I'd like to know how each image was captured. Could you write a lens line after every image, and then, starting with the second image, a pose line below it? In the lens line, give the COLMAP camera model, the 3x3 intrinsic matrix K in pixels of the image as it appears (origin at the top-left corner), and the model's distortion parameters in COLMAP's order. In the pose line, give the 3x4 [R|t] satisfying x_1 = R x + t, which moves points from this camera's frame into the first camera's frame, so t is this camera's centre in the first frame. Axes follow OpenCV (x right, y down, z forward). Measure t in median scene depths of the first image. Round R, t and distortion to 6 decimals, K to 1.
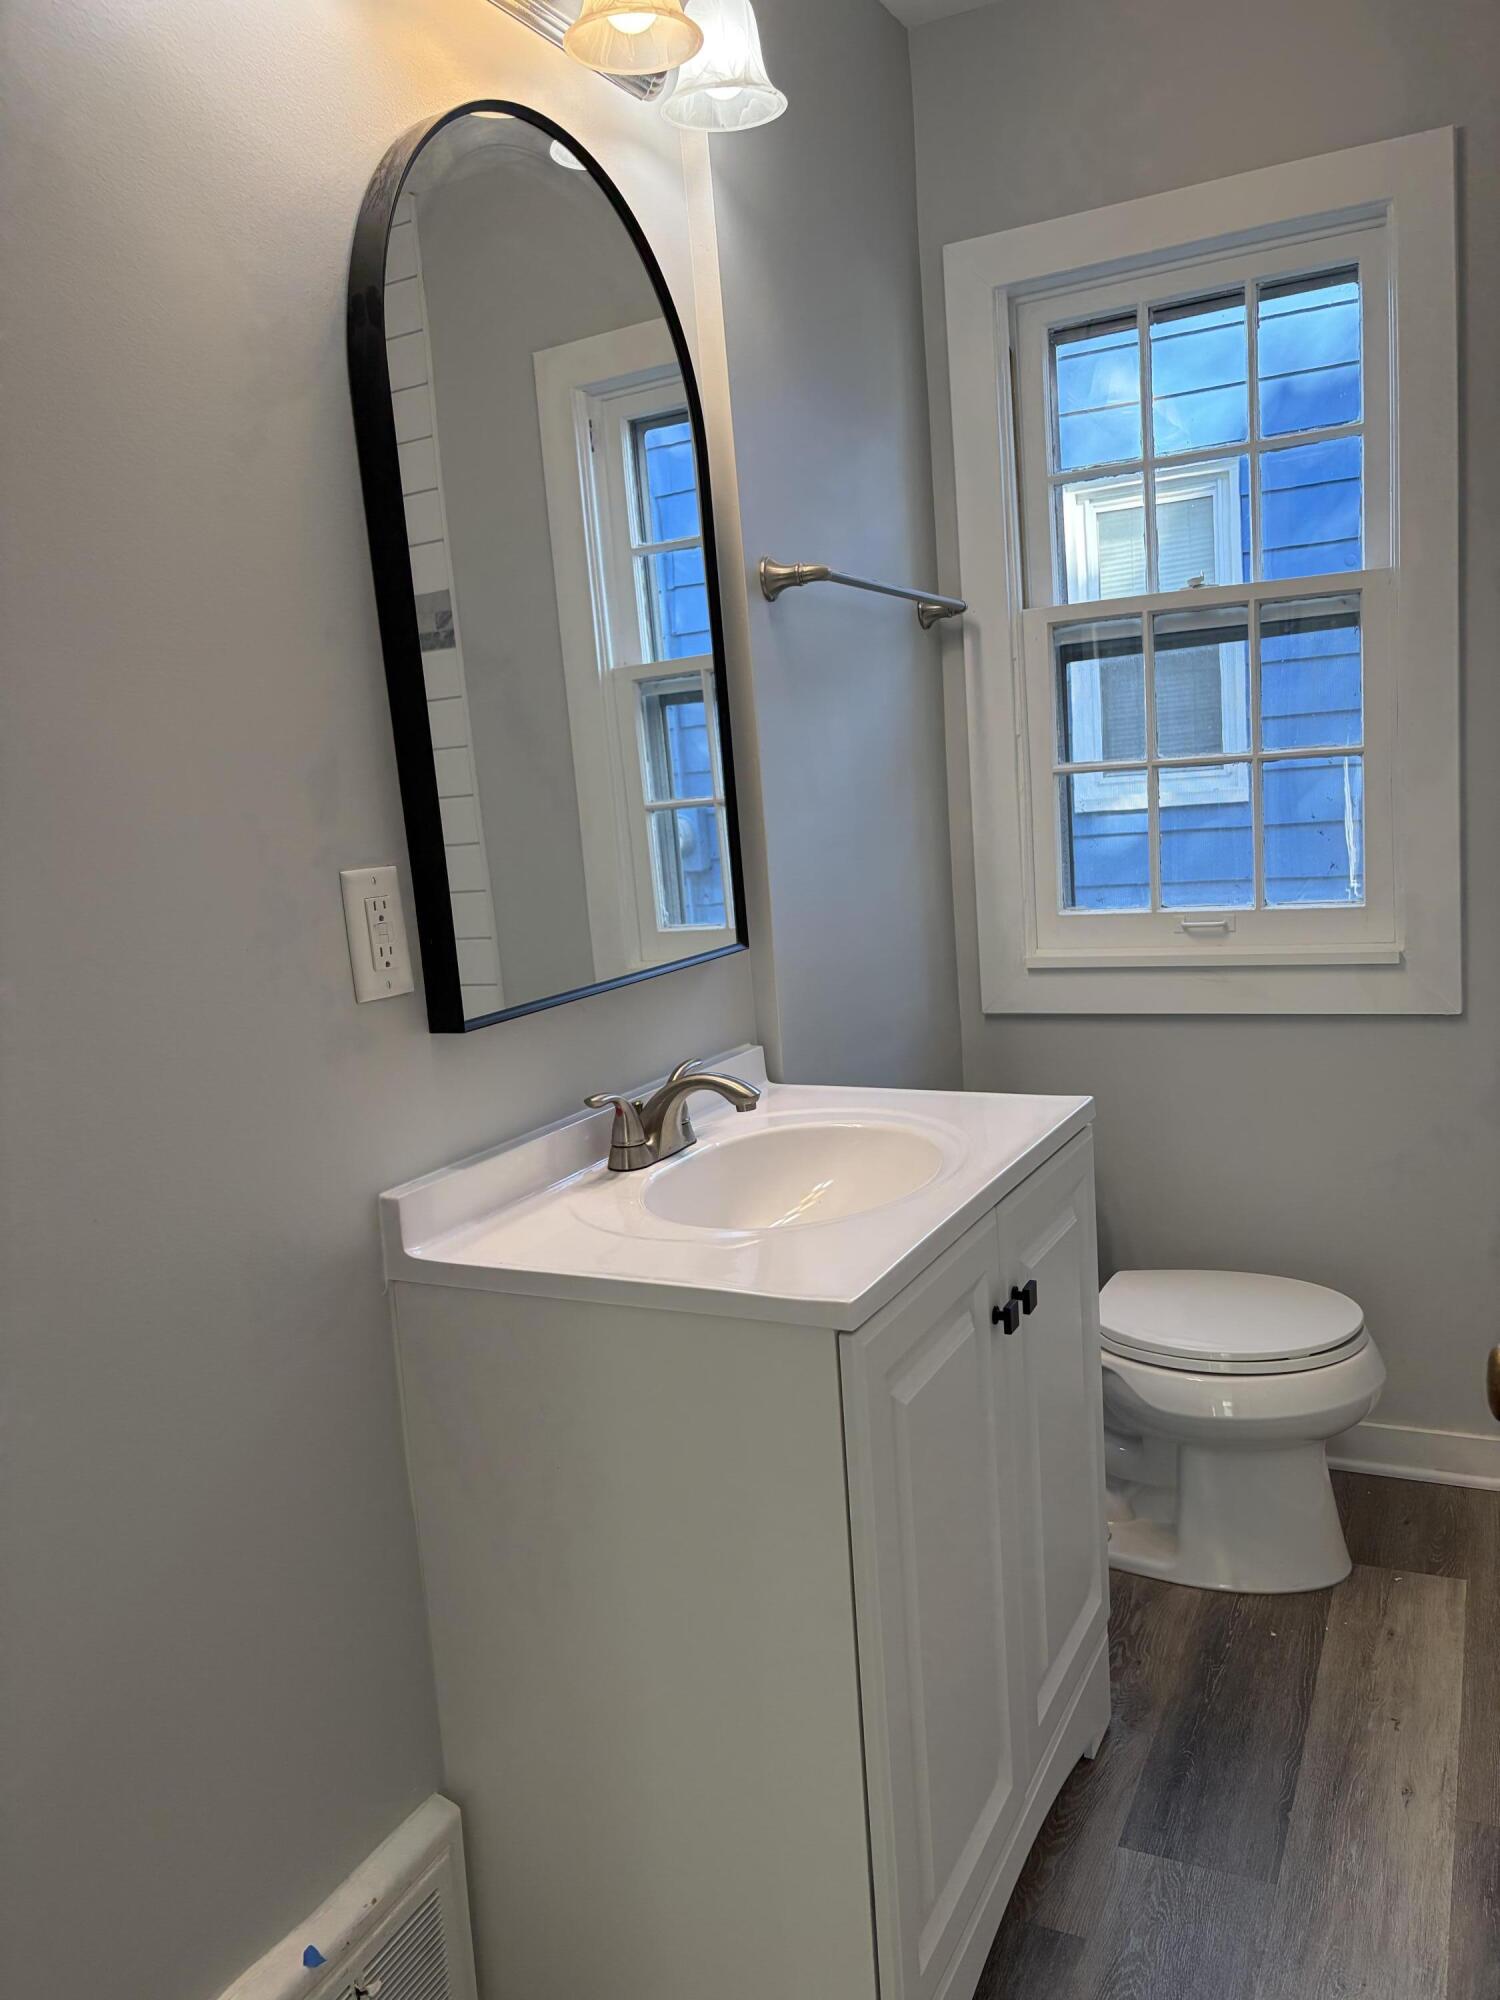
lens RADIAL K [[1520.2, 0, 753.6], [0, 1520.2, 1012.3], [0, 0, 1]] dist [0.036756, -0.036179]
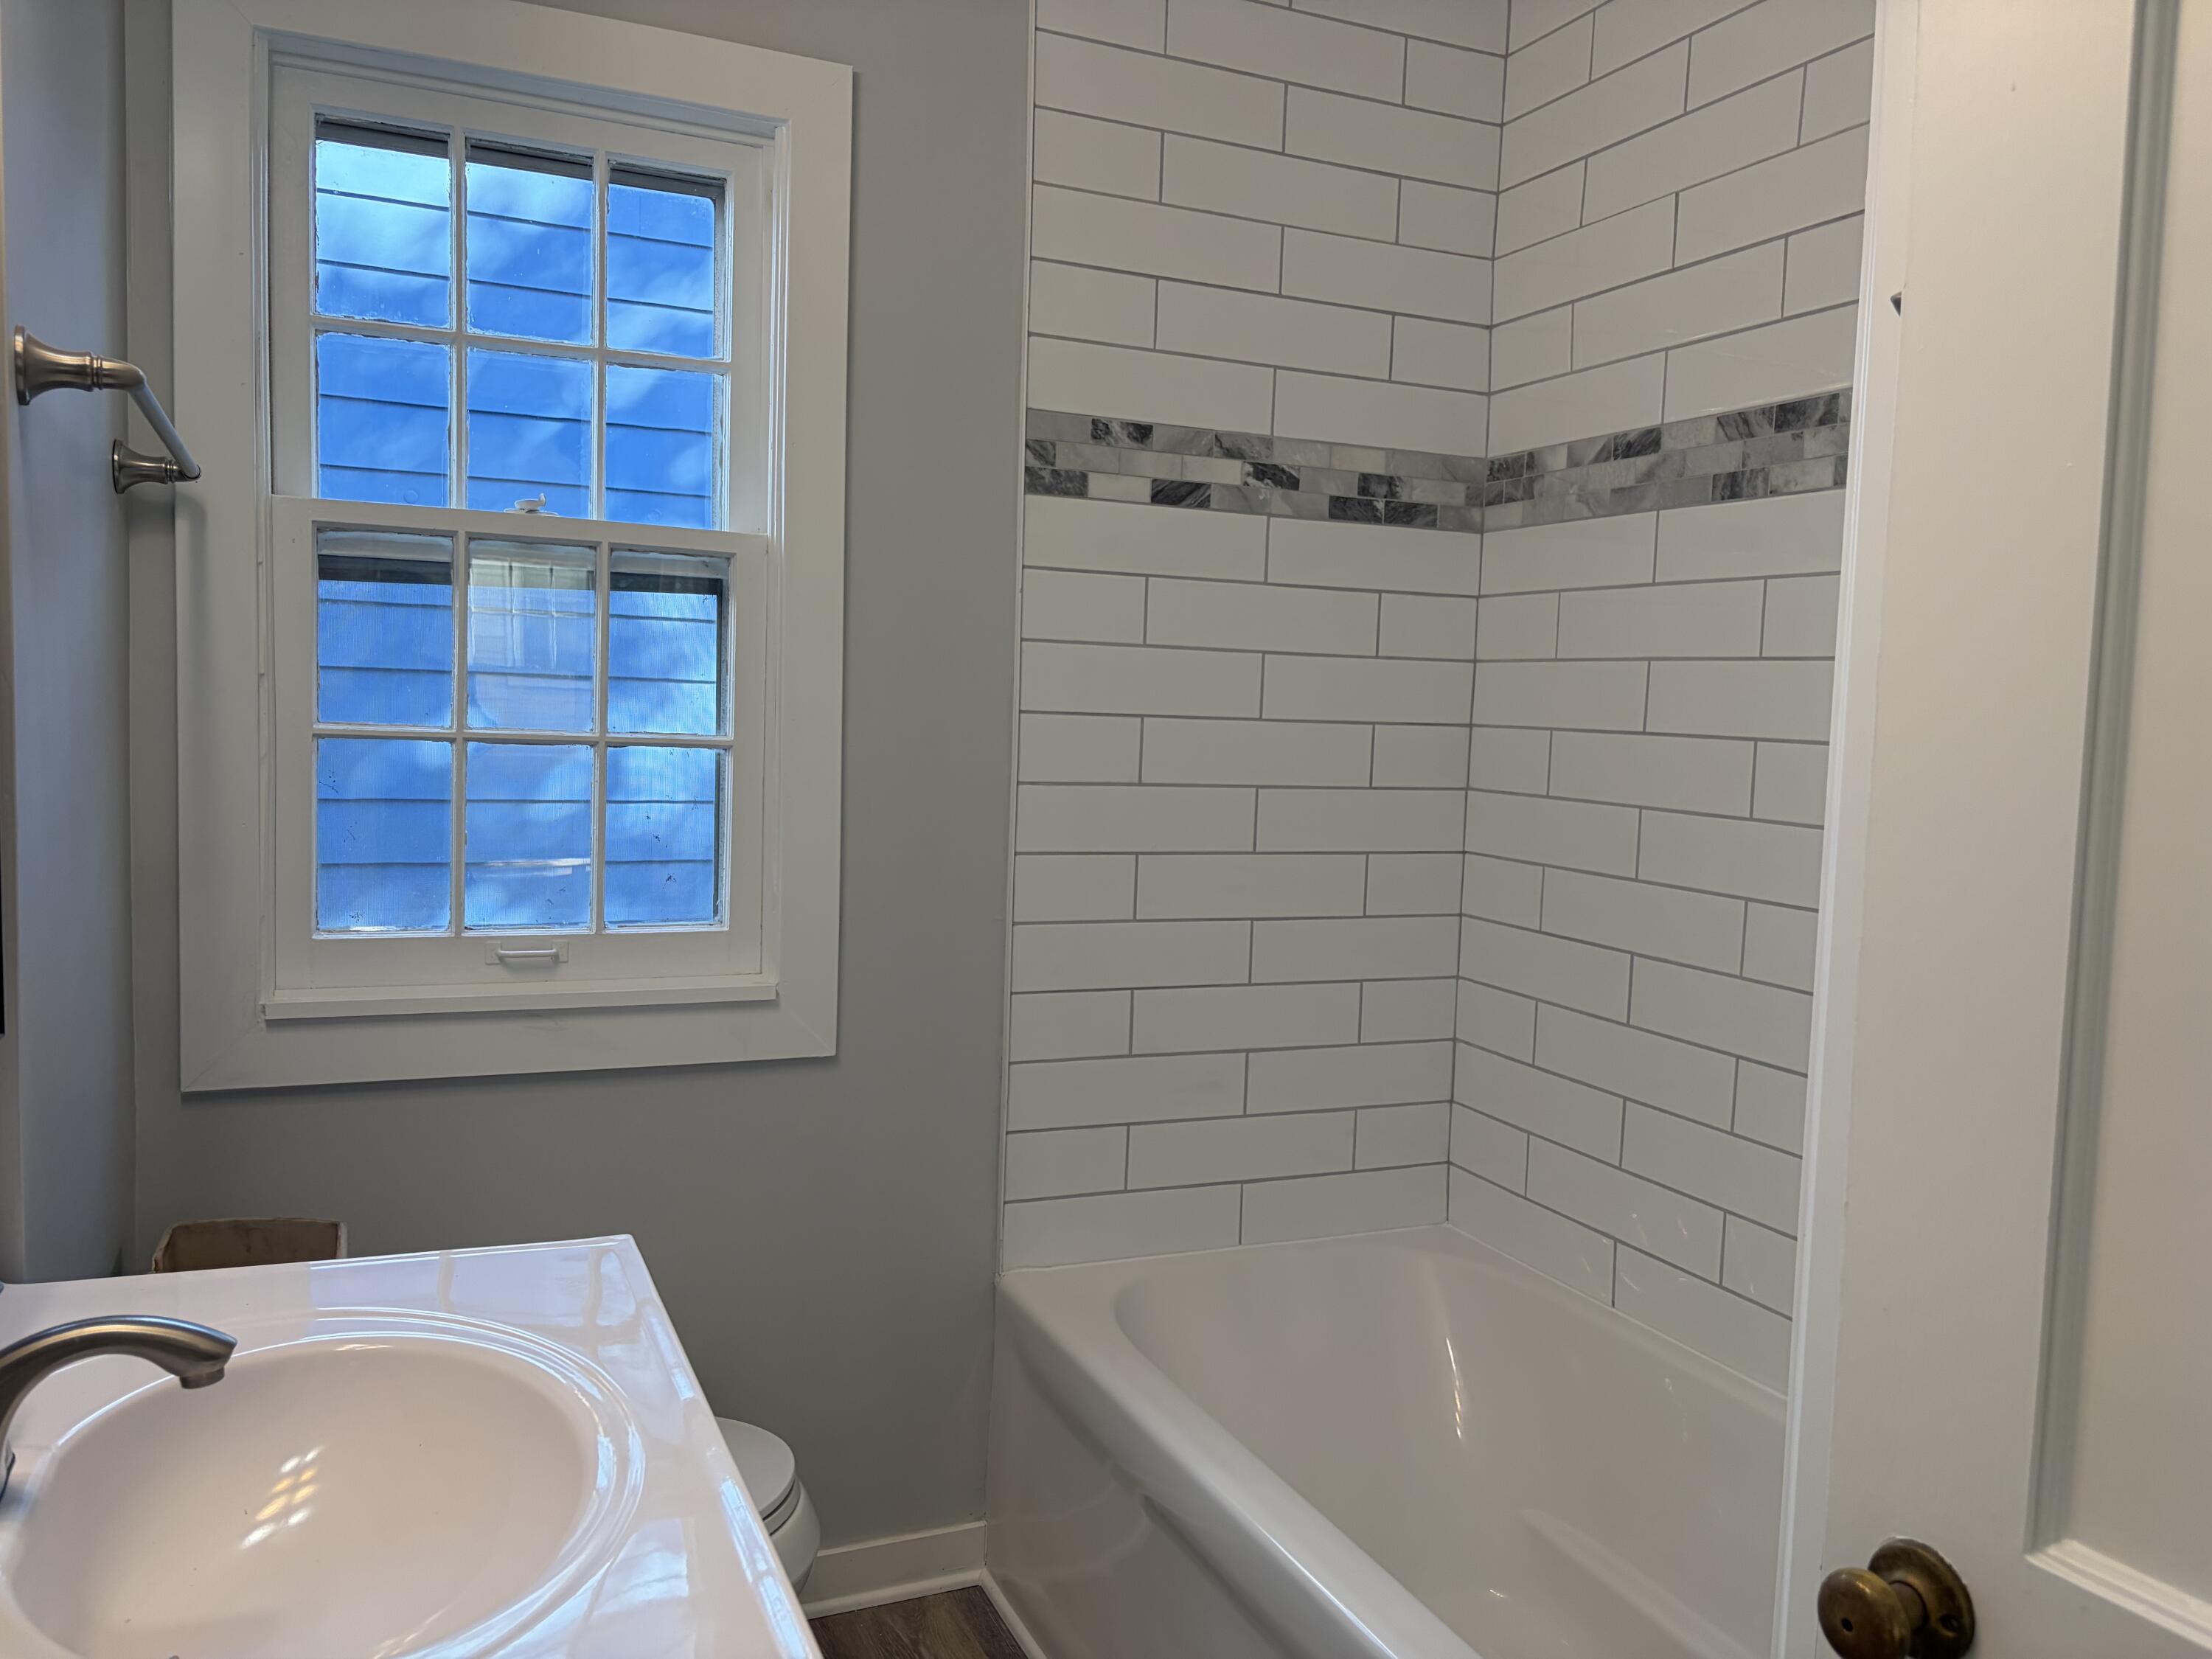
lens RADIAL K [[1681.3, 0, 1100.7], [0, 1681.3, 831.6], [0, 0, 1]] dist [0.036756, -0.036179]
pose [[0.639731, 0.039883, 0.767564, -0.165353], [0.034017, 0.996205, -0.080116, -0.041318], [-0.767846, 0.077363, 0.635946, 0.251362]]
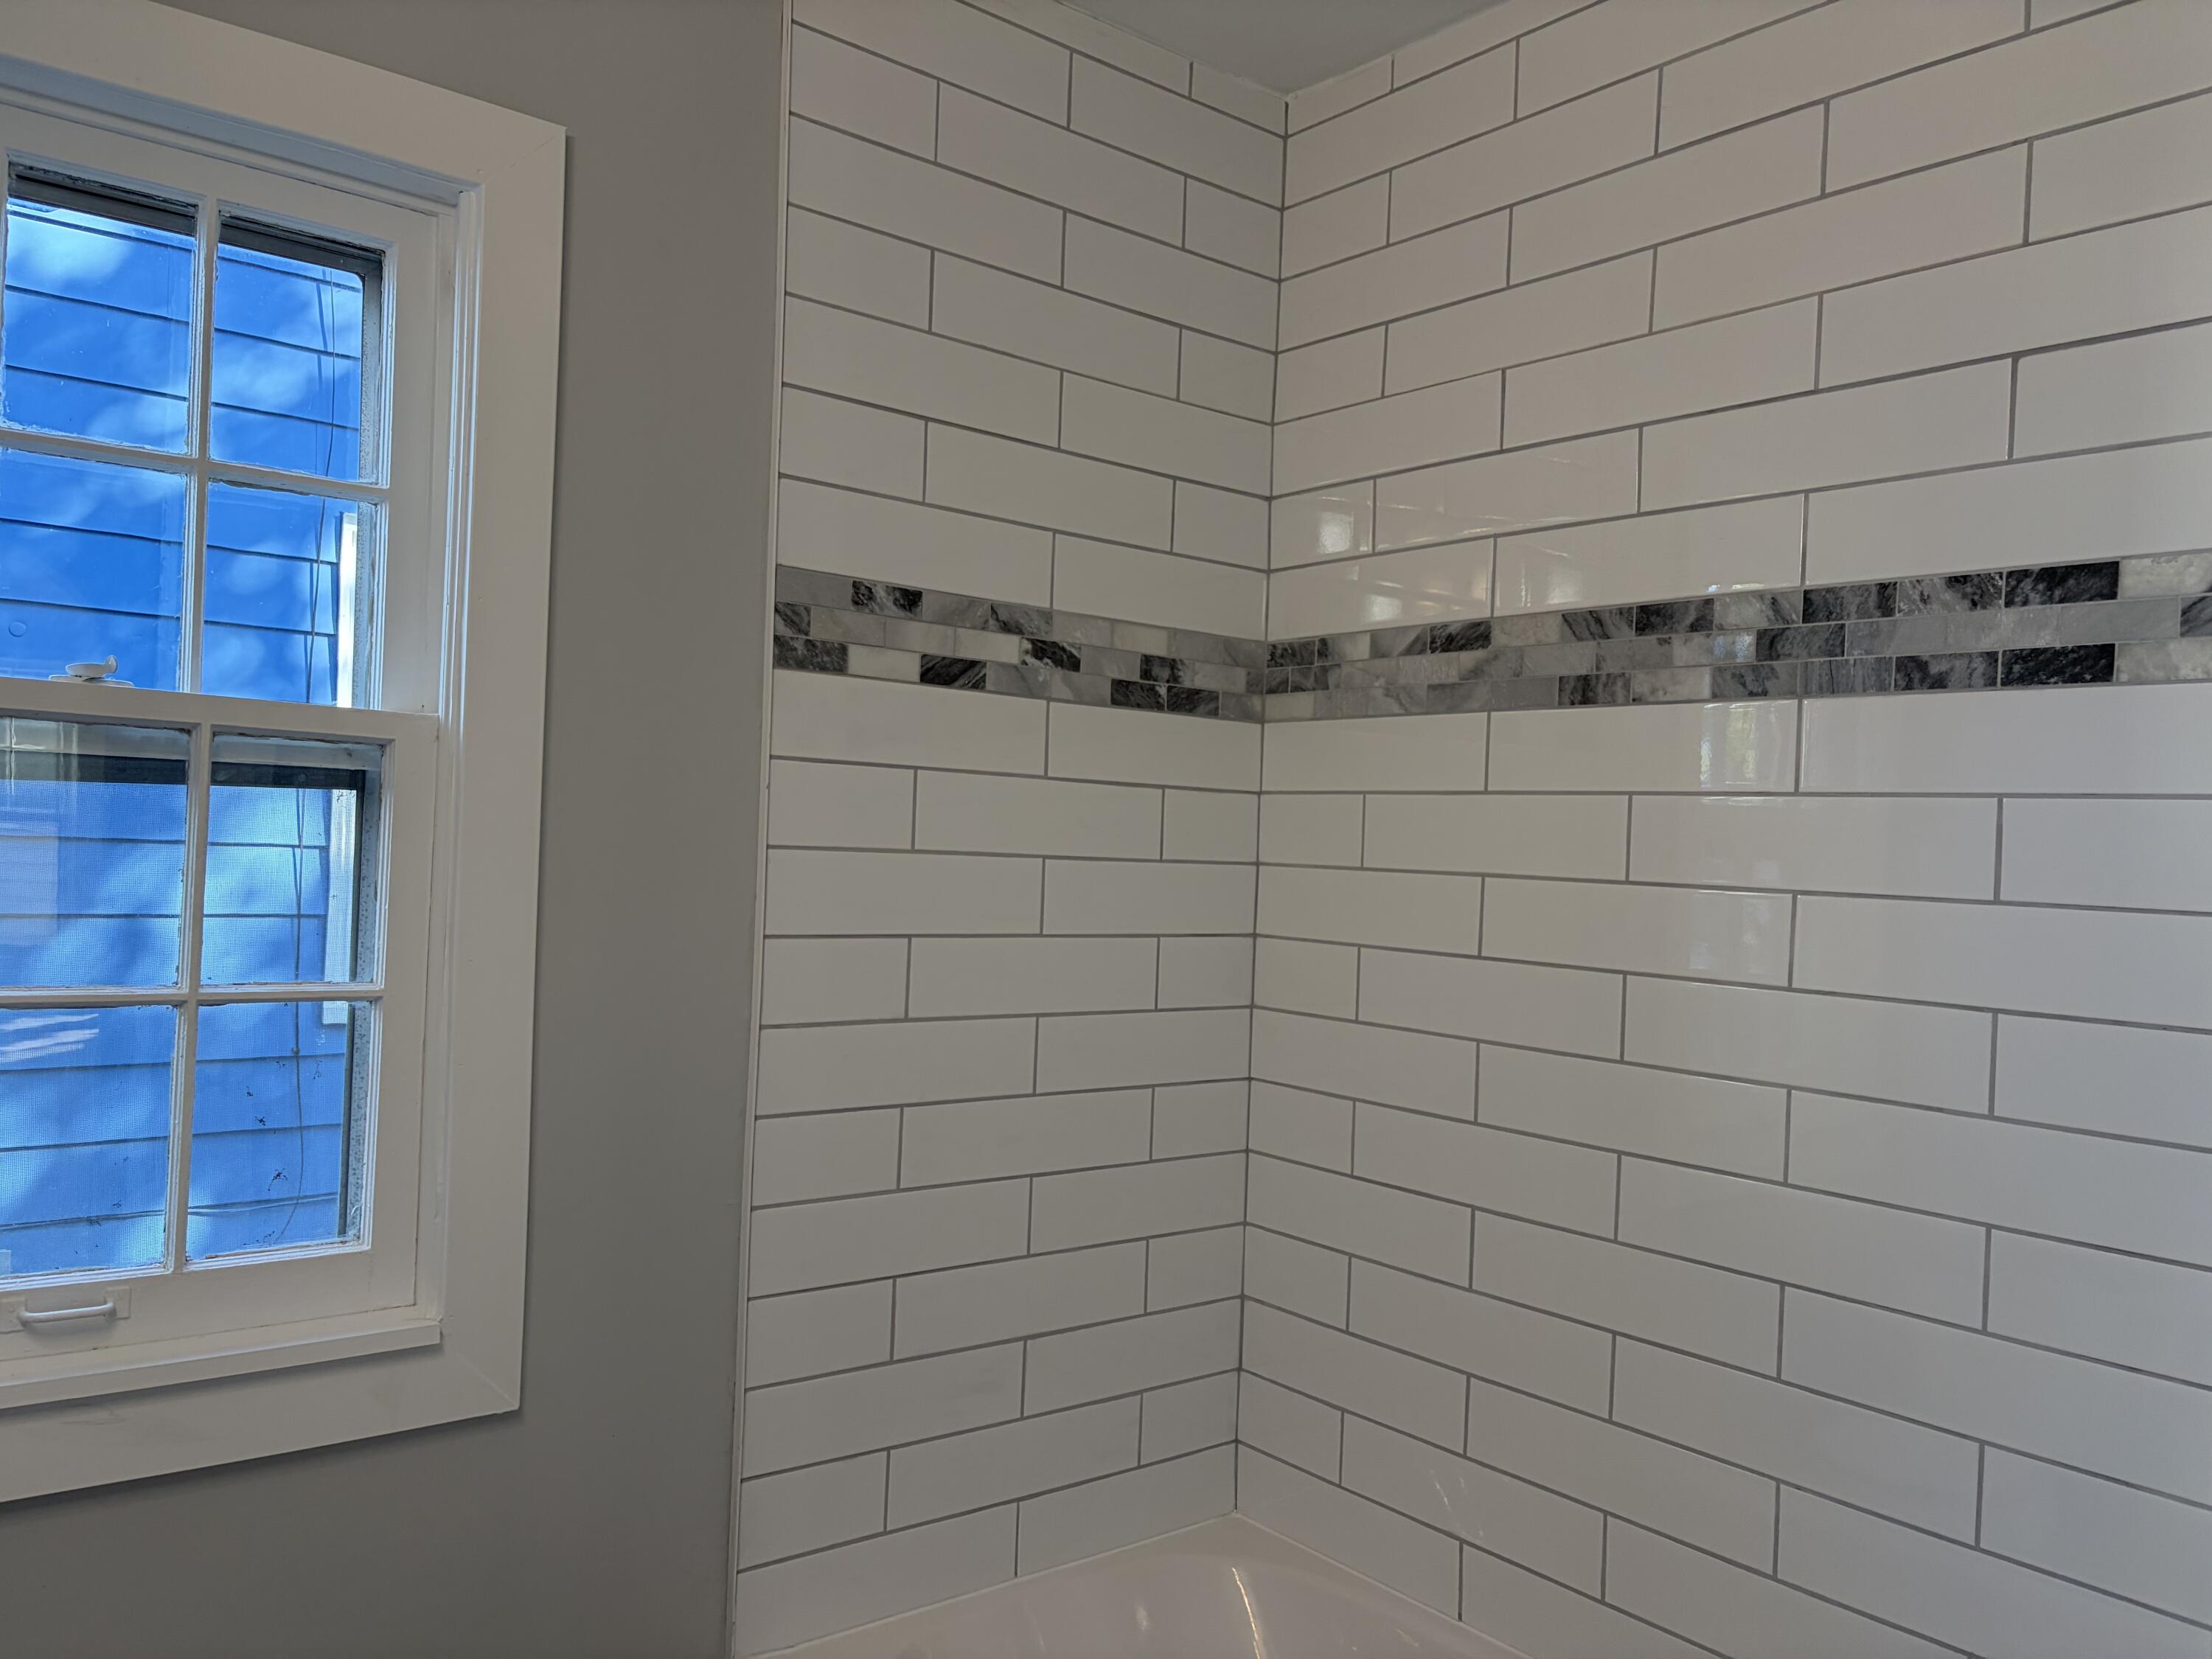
lens RADIAL K [[1681.3, 0, 1105.0], [0, 1681.3, 841.3], [0, 0, 1]] dist [0.036756, -0.036179]
pose [[0.414128, 0.097884, 0.904940, -0.096550], [0.069180, 0.987940, -0.138520, -0.111792], [-0.907586, 0.119969, 0.402362, 0.430204]]
